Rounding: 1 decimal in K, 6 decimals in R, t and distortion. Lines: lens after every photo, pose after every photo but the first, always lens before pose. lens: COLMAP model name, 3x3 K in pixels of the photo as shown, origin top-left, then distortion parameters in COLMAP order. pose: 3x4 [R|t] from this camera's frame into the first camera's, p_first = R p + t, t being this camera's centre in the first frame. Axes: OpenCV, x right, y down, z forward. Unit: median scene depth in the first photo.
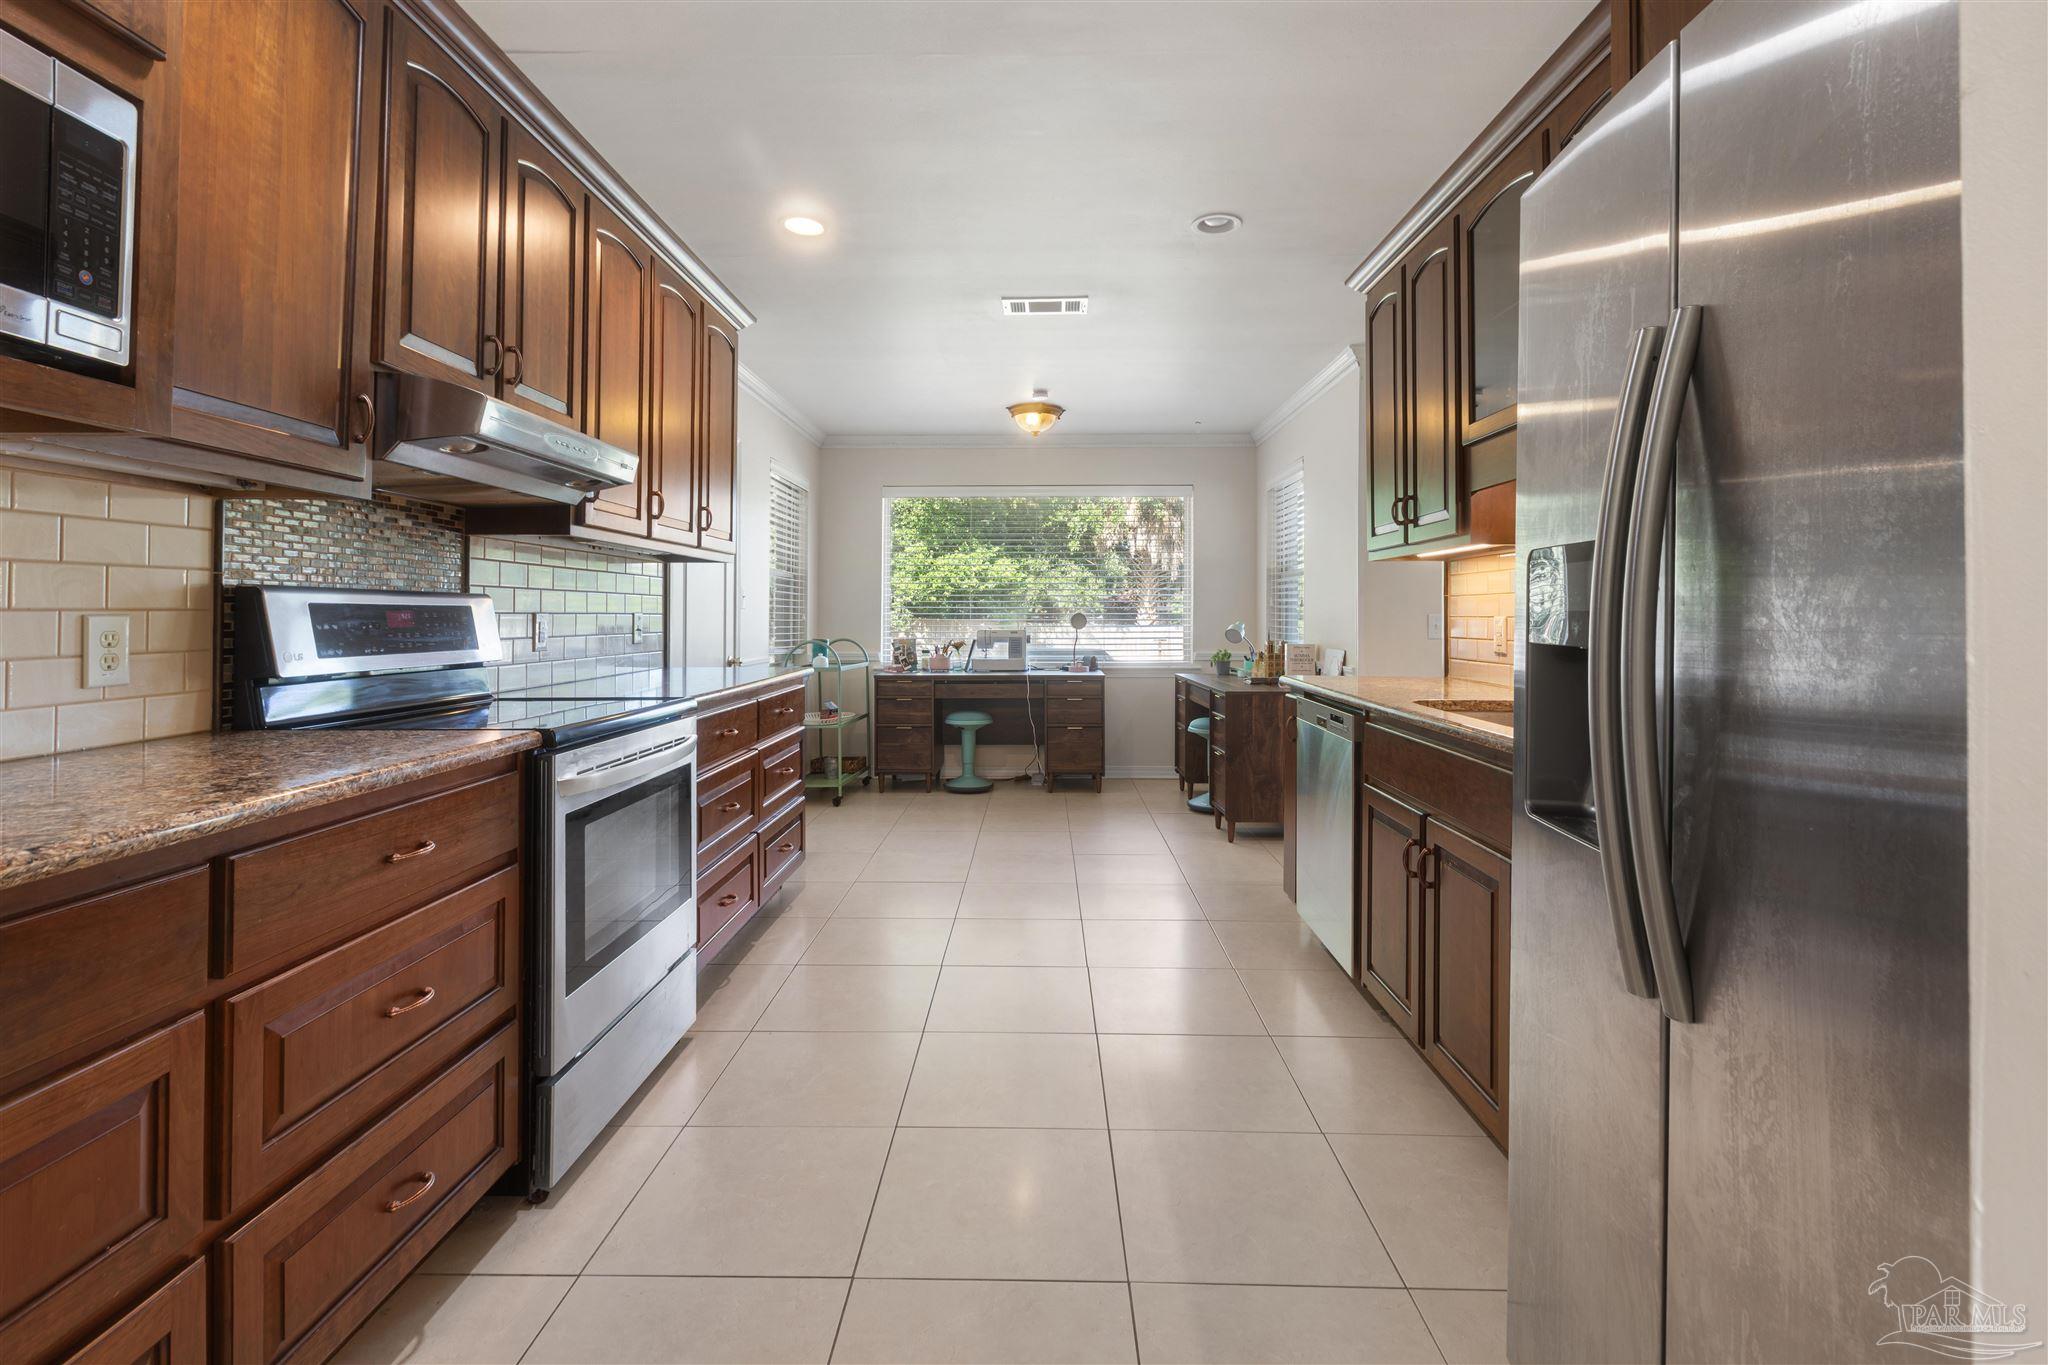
lens RADIAL K [[916.0, 0, 1021.7], [0, 916.0, 606.5], [0, 0, 1]] dist [-0.000834, 0.000013]
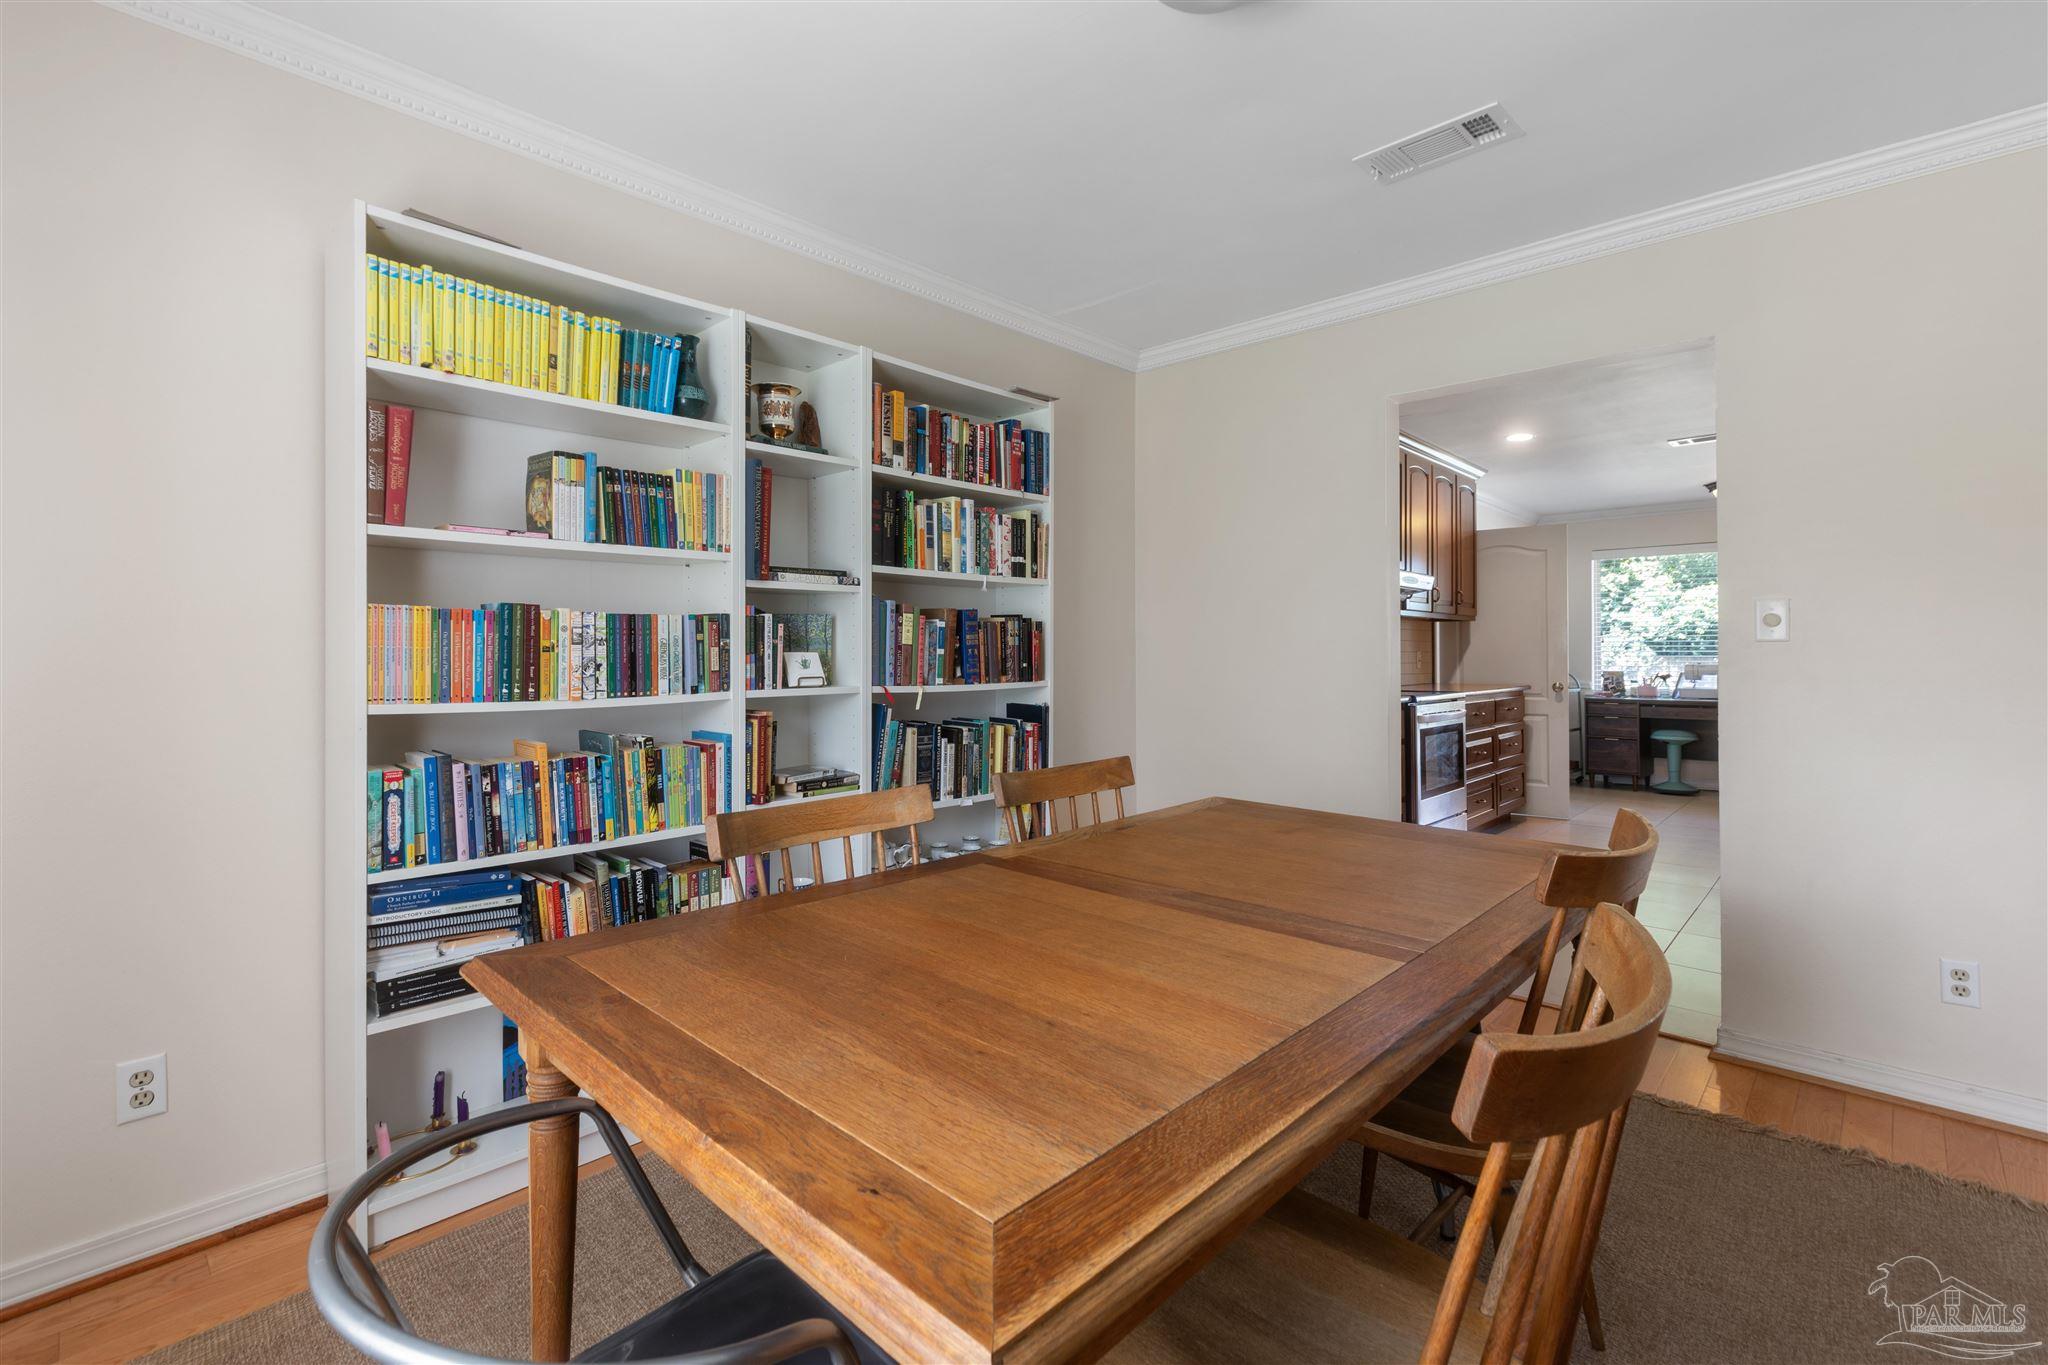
lens RADIAL K [[916.0, 0, 1001.4], [0, 916.0, 651.4], [0, 0, 1]] dist [-0.000834, 0.000013]
pose [[0.730078, -0.007340, -0.683325, 0.121707], [0.010724, 0.999942, 0.000716, -0.001671], [0.683280, -0.007850, 0.730114, -0.509575]]
